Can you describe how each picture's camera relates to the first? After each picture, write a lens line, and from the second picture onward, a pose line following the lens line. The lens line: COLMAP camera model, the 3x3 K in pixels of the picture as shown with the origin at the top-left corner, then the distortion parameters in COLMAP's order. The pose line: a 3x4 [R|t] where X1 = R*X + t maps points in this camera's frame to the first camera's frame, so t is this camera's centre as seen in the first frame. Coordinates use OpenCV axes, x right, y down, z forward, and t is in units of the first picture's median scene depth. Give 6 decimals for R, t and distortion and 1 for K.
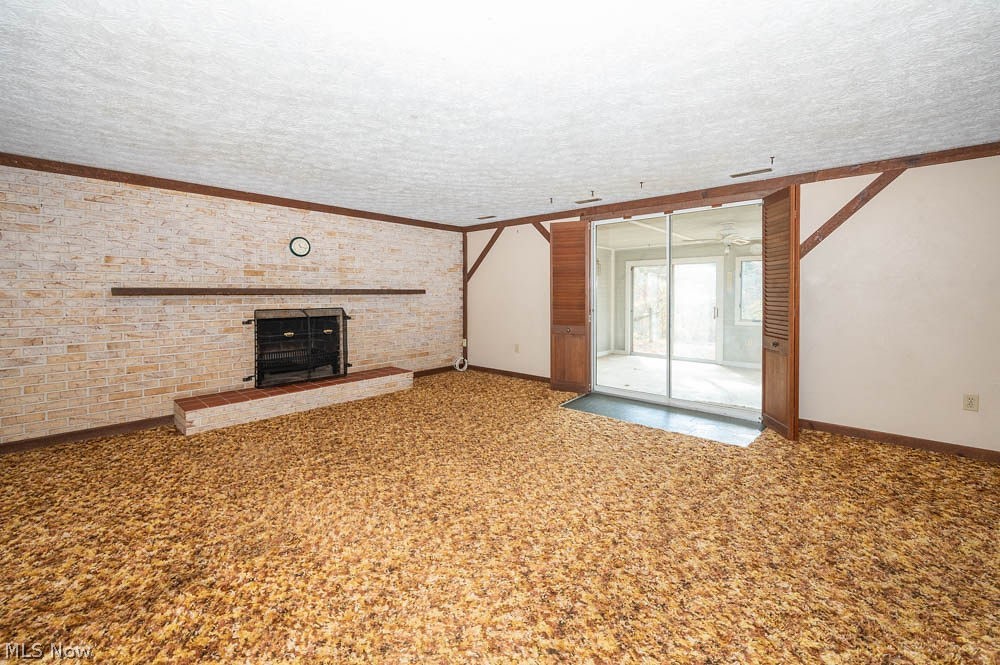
lens RADIAL K [[404.3, 0, 503.5], [0, 404.3, 299.0], [0, 0, 1]] dist [0.000603, 0.000545]
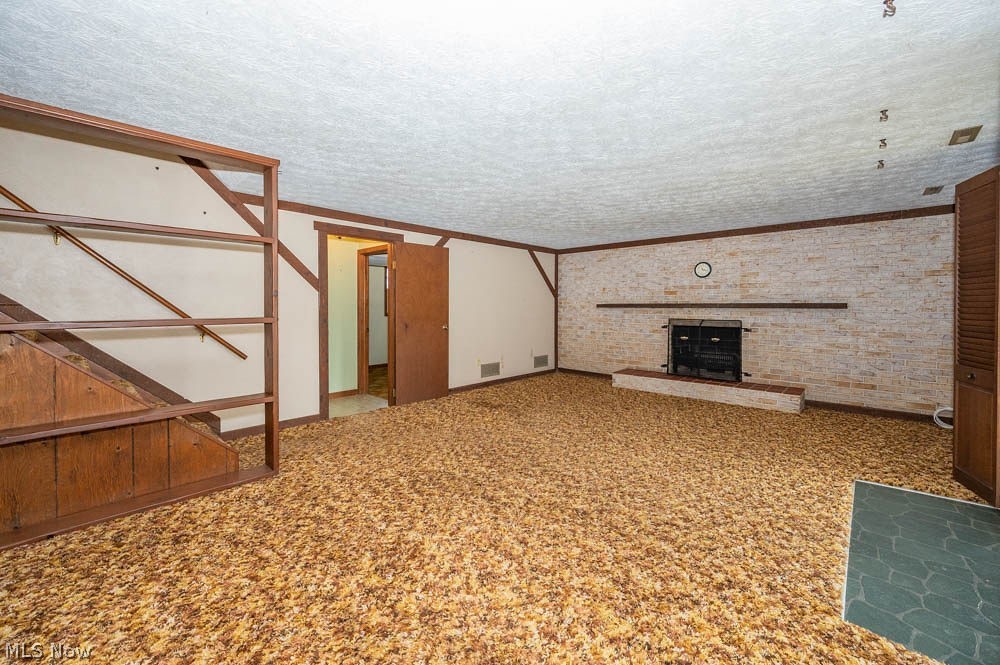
lens RADIAL K [[404.3, 0, 501.7], [0, 404.3, 307.7], [0, 0, 1]] dist [0.000603, 0.000545]
pose [[-0.018302, 0.004491, -0.999822, 0.831098], [-0.016183, 0.999858, 0.004787, -0.008883], [0.999702, 0.016268, -0.018227, 0.440768]]
